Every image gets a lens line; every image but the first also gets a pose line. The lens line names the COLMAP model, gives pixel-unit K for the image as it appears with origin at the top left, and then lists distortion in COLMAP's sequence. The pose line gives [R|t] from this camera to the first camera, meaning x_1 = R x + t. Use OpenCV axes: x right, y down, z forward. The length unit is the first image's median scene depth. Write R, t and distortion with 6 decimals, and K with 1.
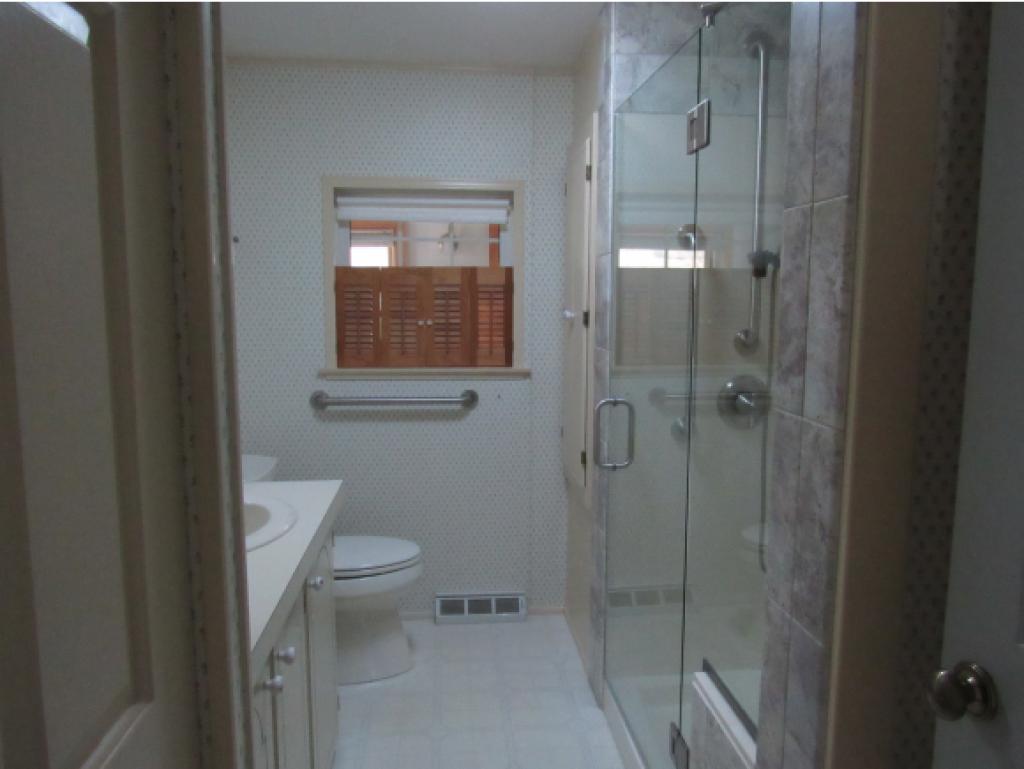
lens RADIAL K [[729.5, 0, 512.0], [0, 729.5, 384.5], [0, 0, 1]] dist [-0.001056, 0.001769]
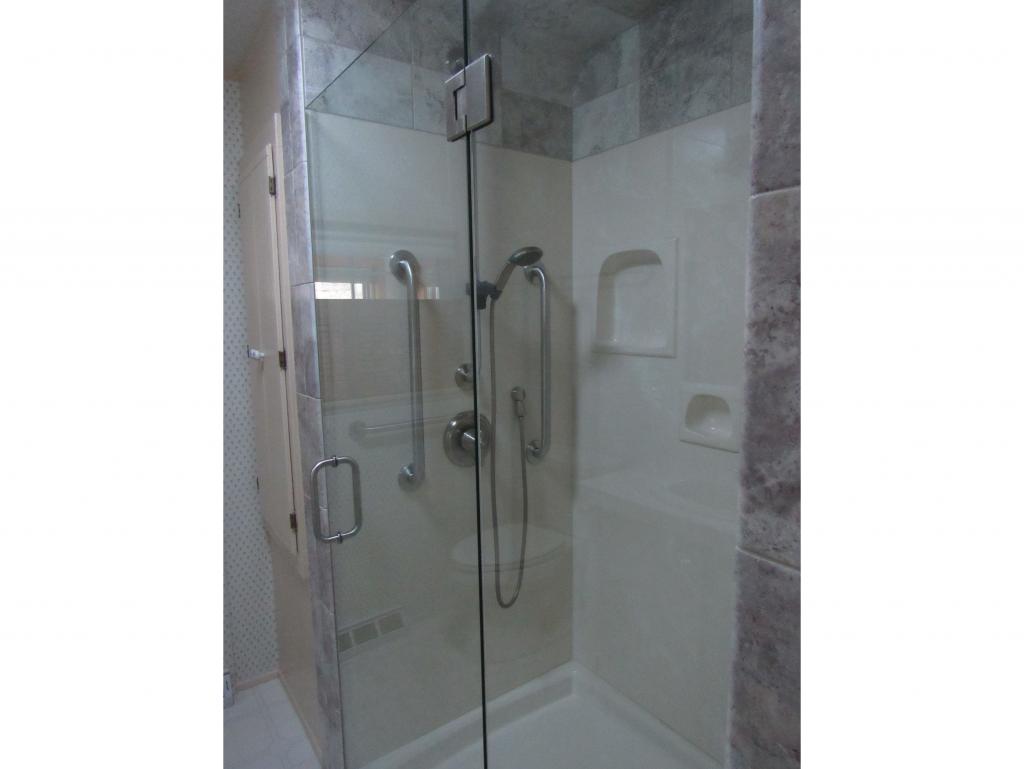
lens RADIAL K [[550.3, 0, 512.0], [0, 550.3, 384.5], [0, 0, 1]] dist [0.001259, -0.020907]
pose [[0.856307, -0.079439, 0.510322, 0.001205], [0.081108, 0.996524, 0.019027, -0.056479], [-0.510059, 0.025099, 0.859773, 0.340262]]
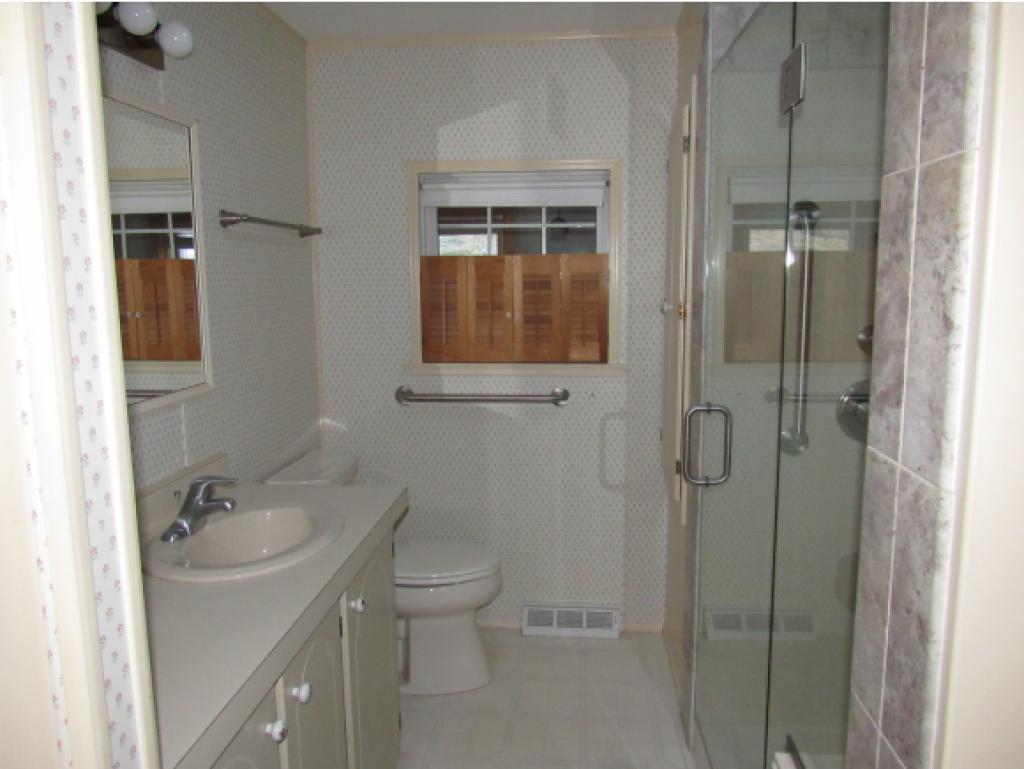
lens RADIAL K [[732.5, 0, 512.0], [0, 732.5, 384.5], [0, 0, 1]] dist [-0.007125, -0.000436]
pose [[0.982983, 0.015160, -0.183072, 0.066756], [-0.011377, 0.999700, 0.021693, -0.020221], [0.183345, -0.019241, 0.982860, 0.096517]]
